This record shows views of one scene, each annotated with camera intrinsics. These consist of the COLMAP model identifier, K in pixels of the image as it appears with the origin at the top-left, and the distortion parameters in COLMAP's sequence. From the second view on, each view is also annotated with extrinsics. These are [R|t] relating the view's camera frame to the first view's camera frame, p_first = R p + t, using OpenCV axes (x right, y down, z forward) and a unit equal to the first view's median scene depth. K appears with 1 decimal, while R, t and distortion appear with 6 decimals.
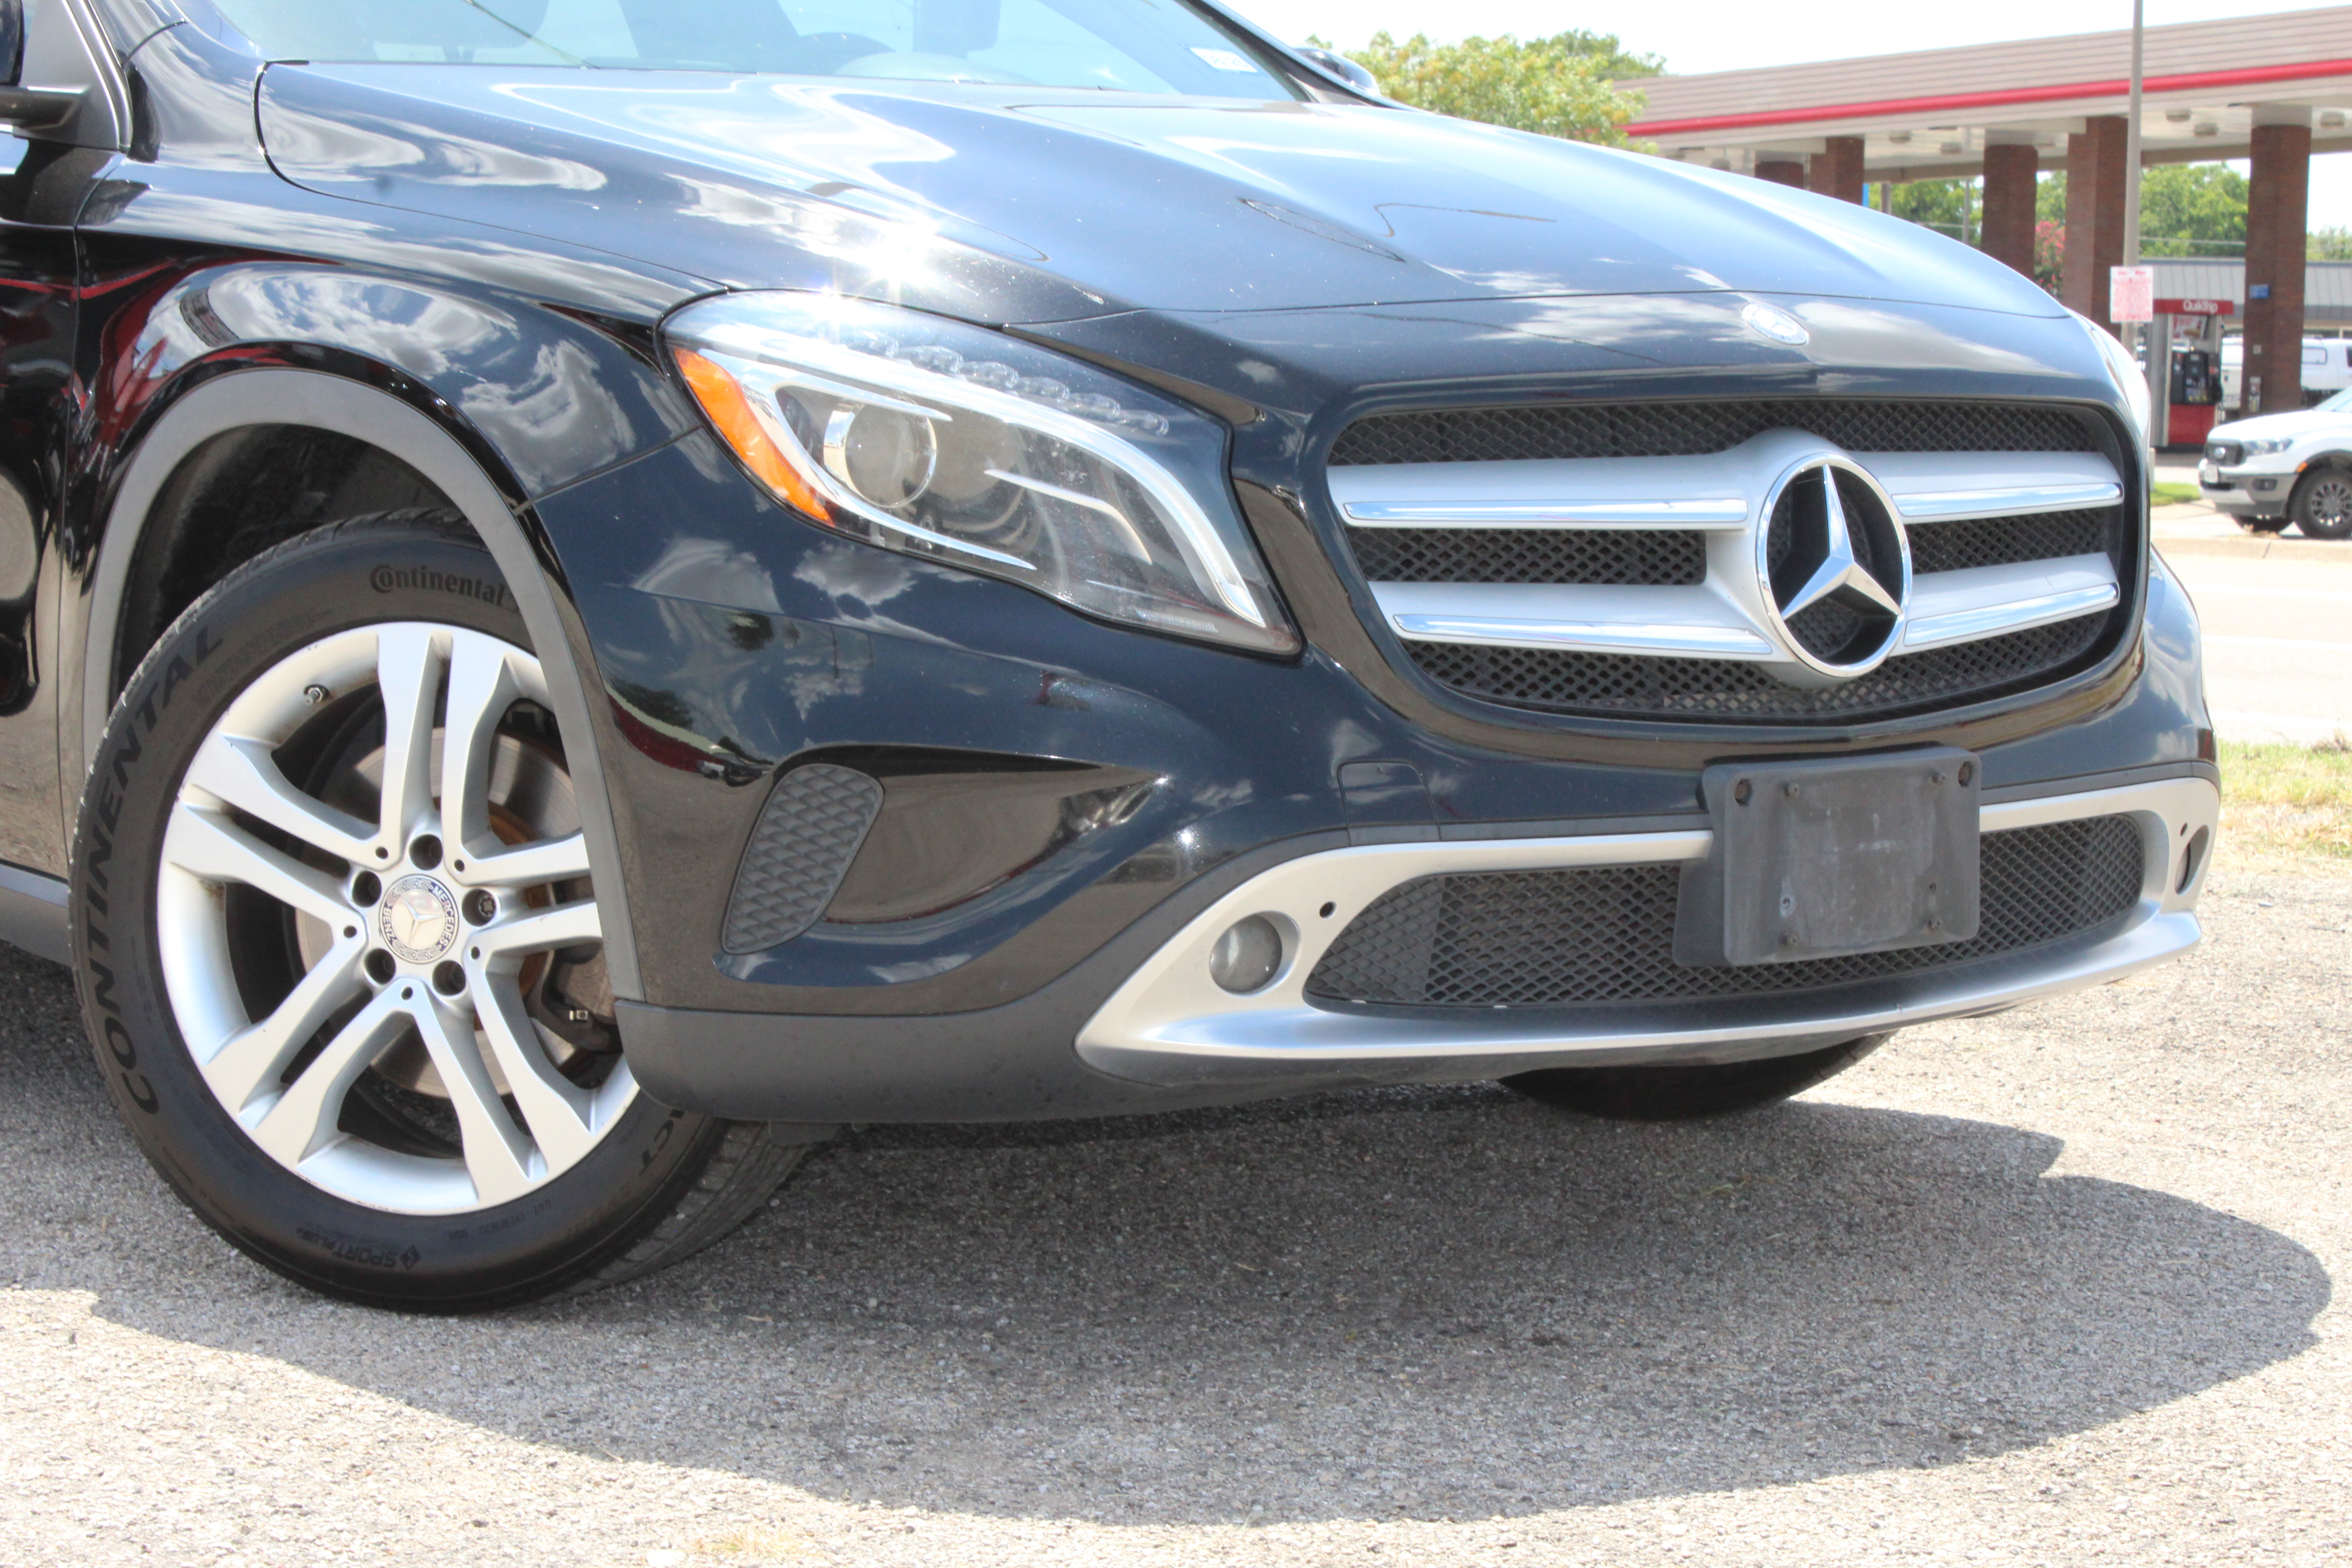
lens RADIAL K [[5015.0, 0, 1173.1], [0, 5015.0, 787.5], [0, 0, 1]] dist [0.035292, 0.000000]
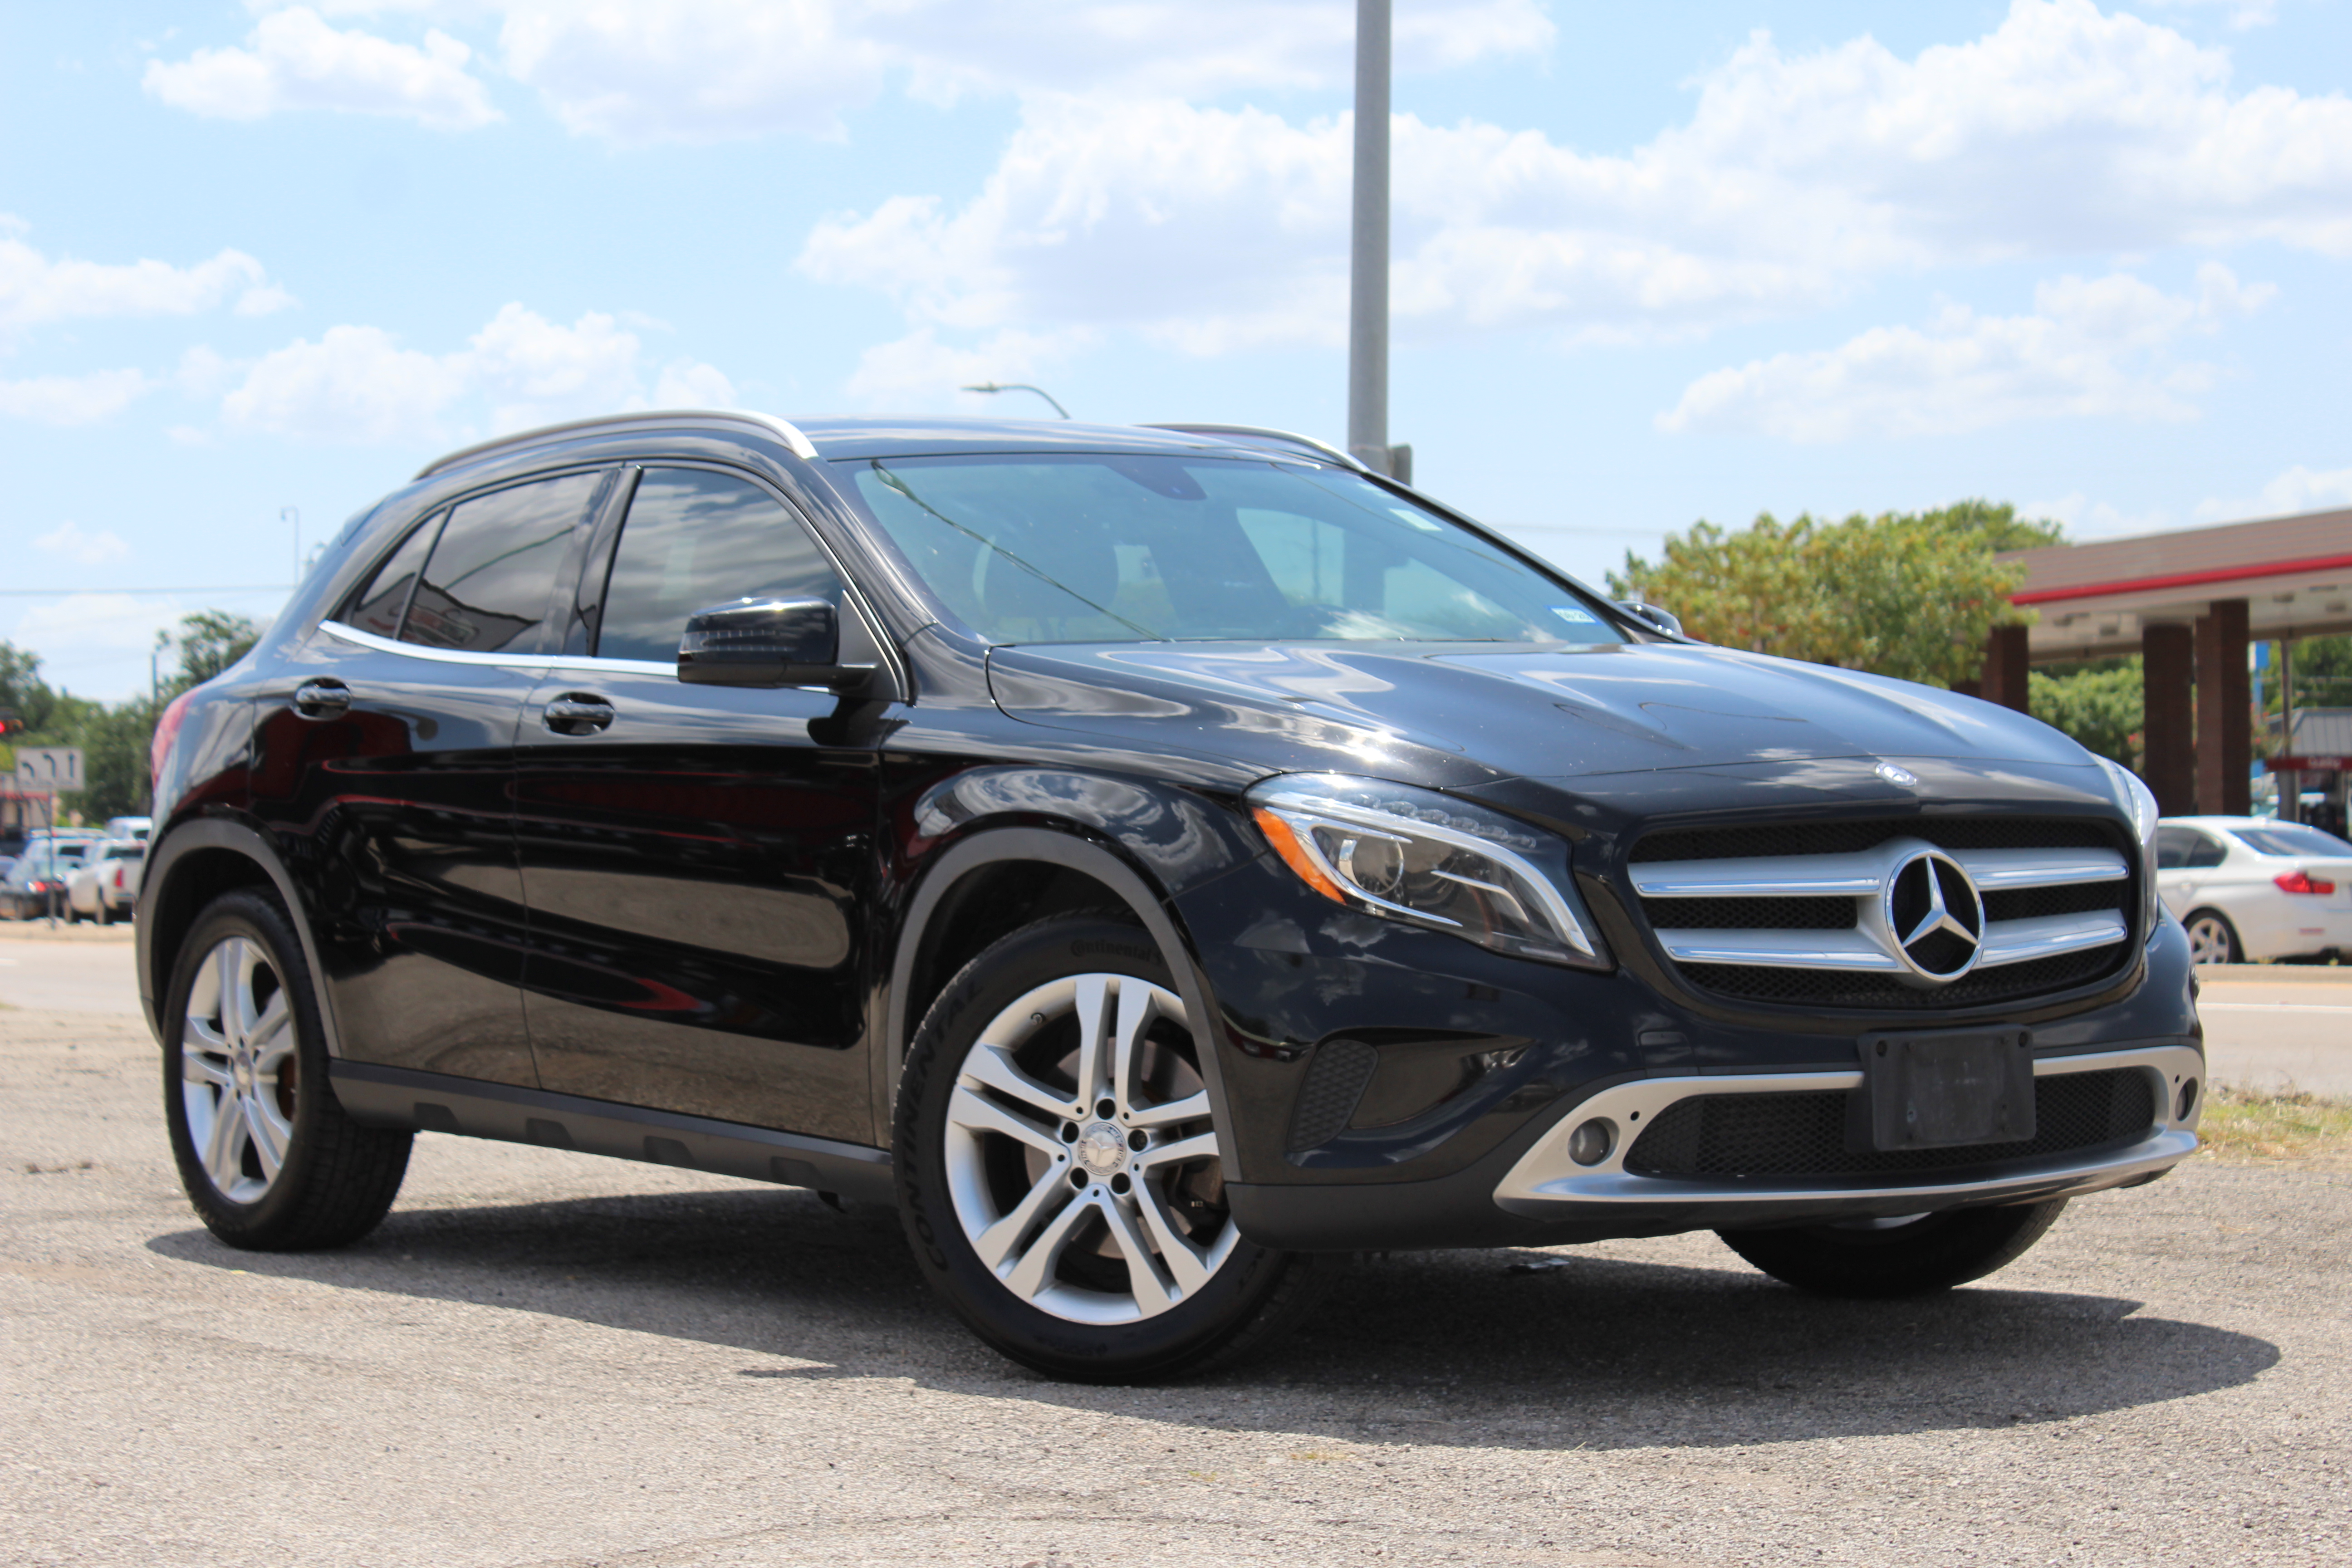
lens RADIAL K [[5015.0, 0, 1161.9], [0, 5015.0, 786.3], [0, 0, 1]] dist [0.035292, 0.000000]
pose [[0.996176, -0.030279, -0.081949, 0.012286], [0.022234, 0.995000, -0.097364, 0.070370], [0.084487, 0.095170, 0.991869, -0.694000]]
